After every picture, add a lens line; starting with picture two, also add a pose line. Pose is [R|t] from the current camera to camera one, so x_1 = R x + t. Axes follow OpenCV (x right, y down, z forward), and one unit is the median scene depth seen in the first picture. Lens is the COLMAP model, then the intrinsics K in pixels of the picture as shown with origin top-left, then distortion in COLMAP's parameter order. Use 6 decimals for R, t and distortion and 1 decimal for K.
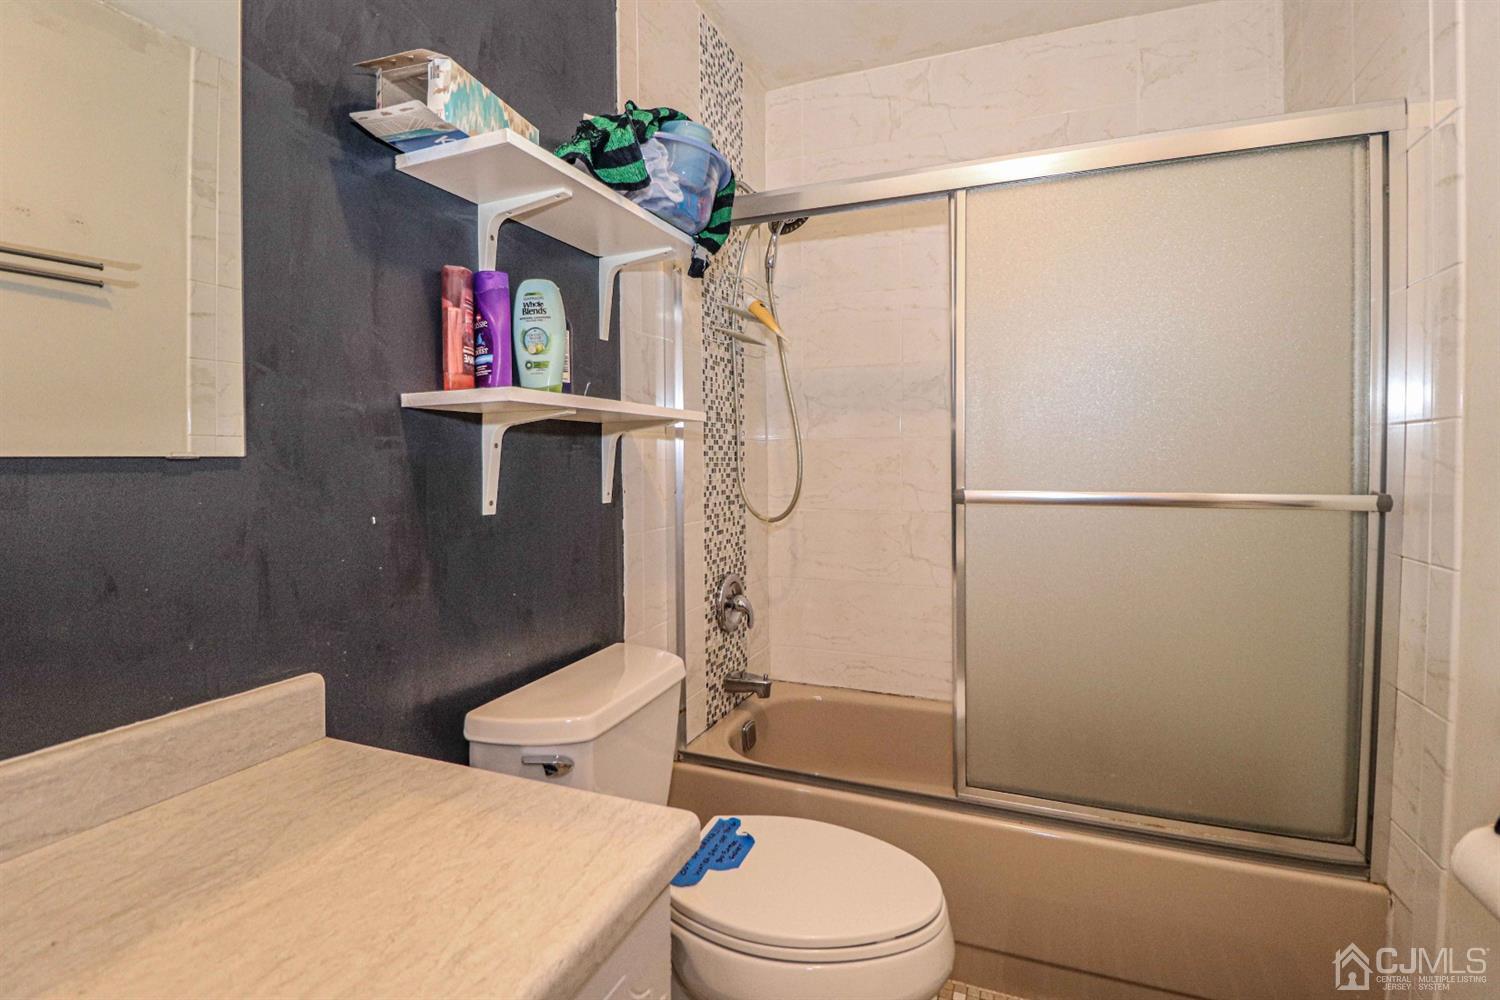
lens RADIAL K [[714.1, 0, 739.4], [0, 714.1, 470.5], [0, 0, 1]] dist [-0.004993, -0.009334]
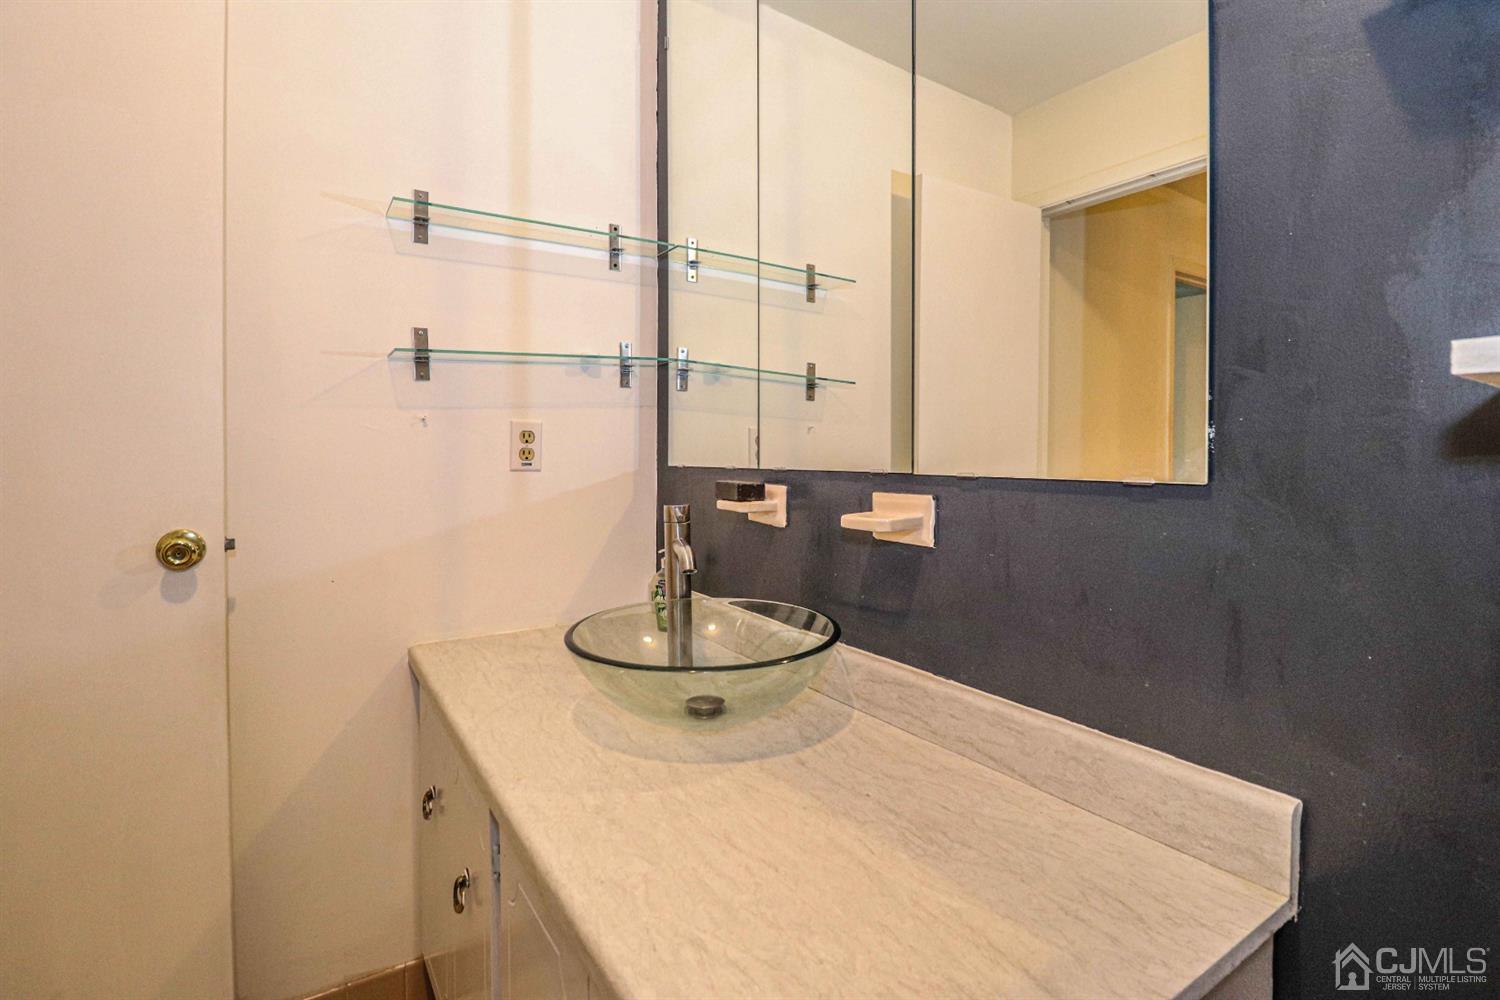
lens RADIAL K [[714.1, 0, 750.0], [0, 714.1, 458.3], [0, 0, 1]] dist [-0.004993, -0.009334]
pose [[-0.554642, 0.005213, -0.832073, 0.348936], [-0.014861, 0.999759, 0.016170, -0.067107], [0.831956, 0.021334, -0.554431, 1.211340]]
